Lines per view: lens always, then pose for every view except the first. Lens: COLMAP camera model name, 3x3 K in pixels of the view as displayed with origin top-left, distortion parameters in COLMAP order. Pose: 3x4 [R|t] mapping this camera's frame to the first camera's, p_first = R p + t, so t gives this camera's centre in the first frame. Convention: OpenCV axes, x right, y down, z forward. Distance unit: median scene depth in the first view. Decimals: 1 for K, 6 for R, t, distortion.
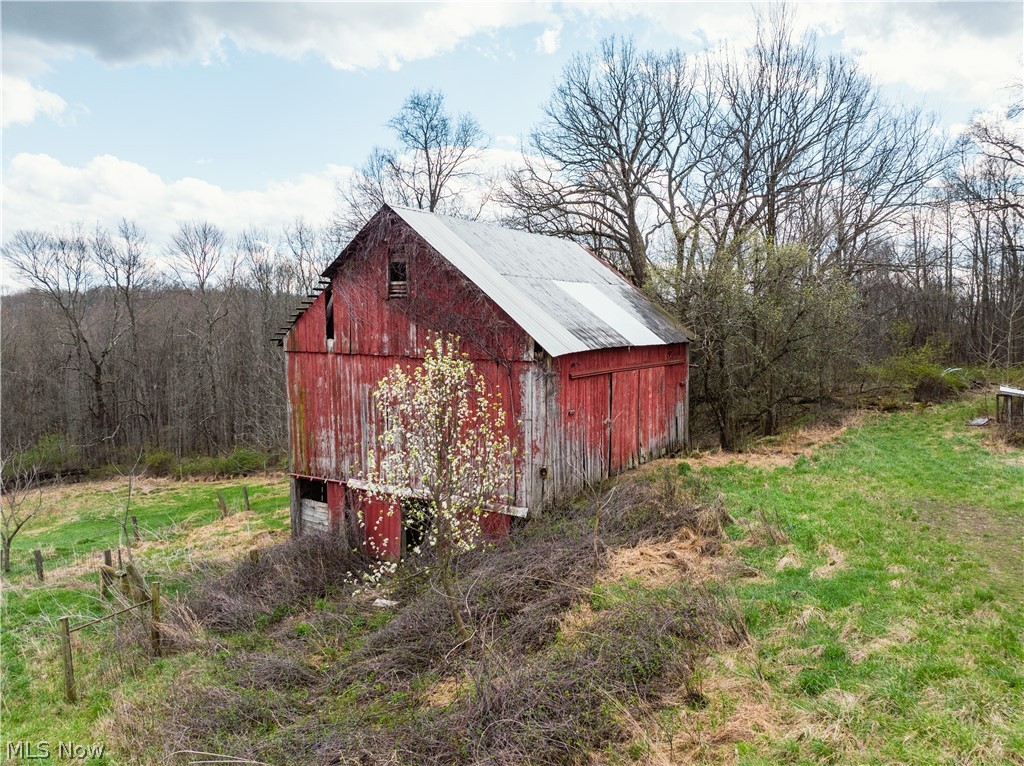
lens RADIAL K [[718.3, 0, 511.0], [0, 718.3, 383.6], [0, 0, 1]] dist [-0.054415, 0.030549]
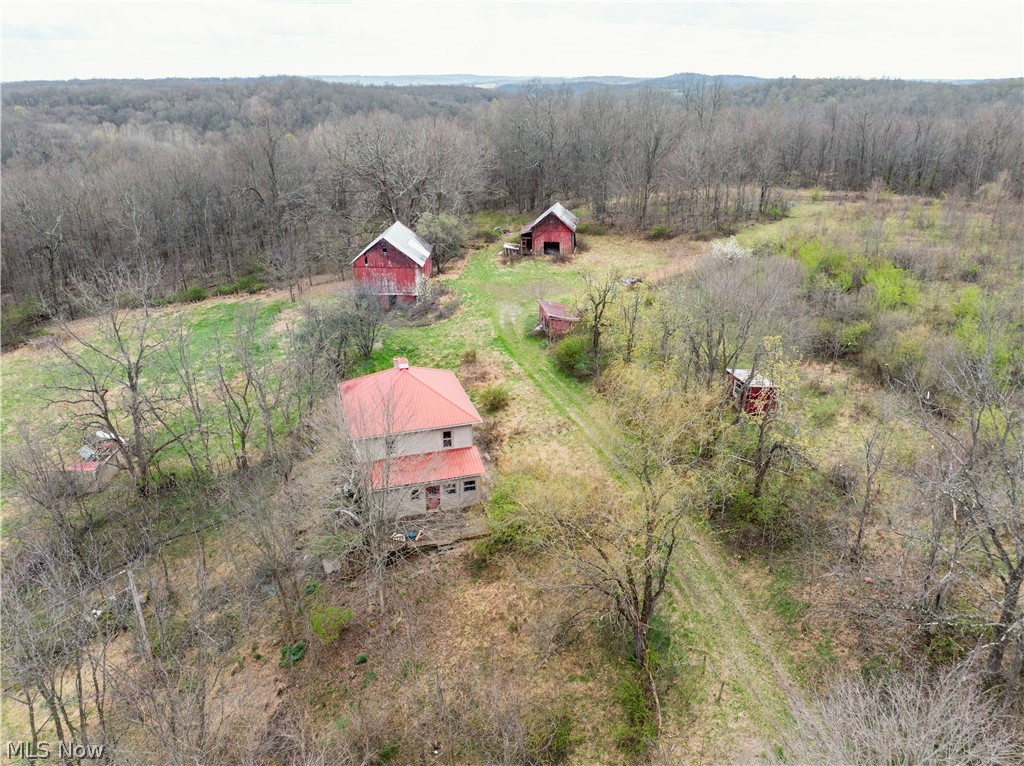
lens RADIAL K [[718.3, 0, 512.2], [0, 718.3, 382.8], [0, 0, 1]] dist [-0.054415, 0.030549]
pose [[0.862477, -0.197646, 0.465908, -1.893764], [0.041500, 0.945109, 0.324109, -0.860228], [-0.504393, -0.260202, 0.823337, -3.758384]]
